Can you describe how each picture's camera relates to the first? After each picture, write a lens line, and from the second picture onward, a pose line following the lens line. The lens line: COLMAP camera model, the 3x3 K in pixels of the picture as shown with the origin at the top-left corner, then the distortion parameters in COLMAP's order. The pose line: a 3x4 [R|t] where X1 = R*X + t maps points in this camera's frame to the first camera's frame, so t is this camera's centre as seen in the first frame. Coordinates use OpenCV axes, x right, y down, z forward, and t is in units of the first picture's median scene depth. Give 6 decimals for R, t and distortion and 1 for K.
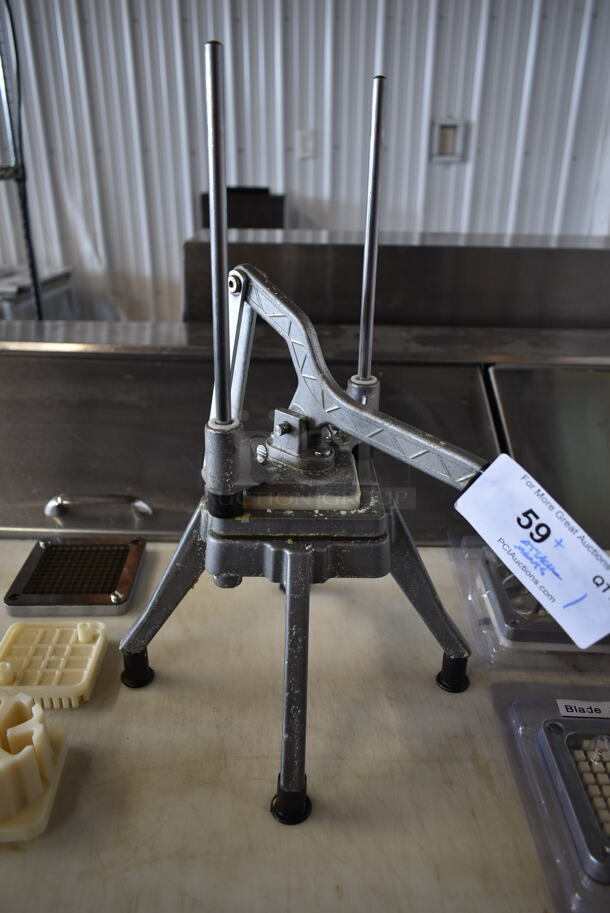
lens RADIAL K [[691.7, 0, 301.3], [0, 691.7, 452.9], [0, 0, 1]] dist [-0.018459, 0.003668]
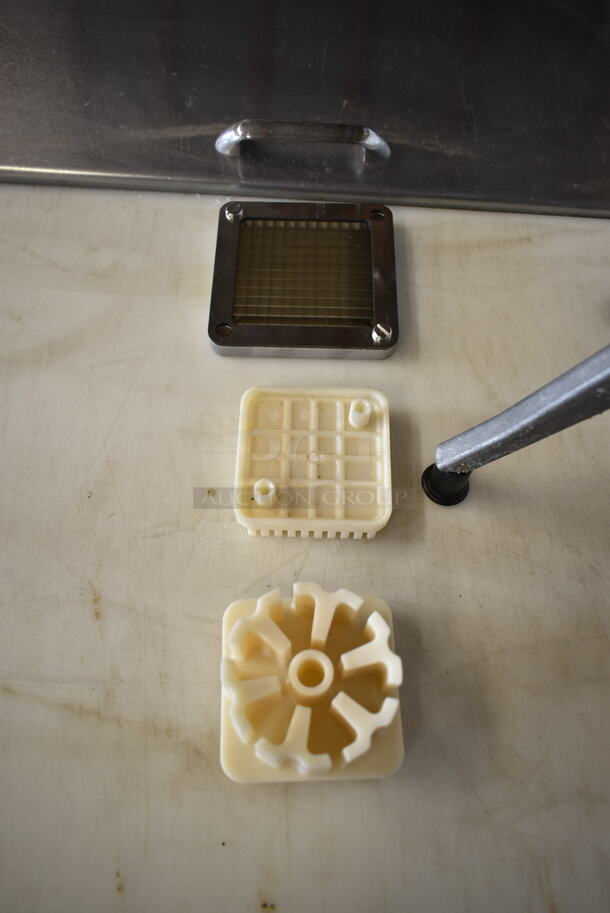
lens RADIAL K [[680.3, 0, 305.0], [0, 680.3, 456.5], [0, 0, 1]] dist [-0.028629, 0.004610]
pose [[0.998739, 0.043390, -0.025233, -0.413324], [-0.016936, 0.764553, 0.644339, -0.145709], [0.047250, -0.643099, 0.764324, 0.571302]]
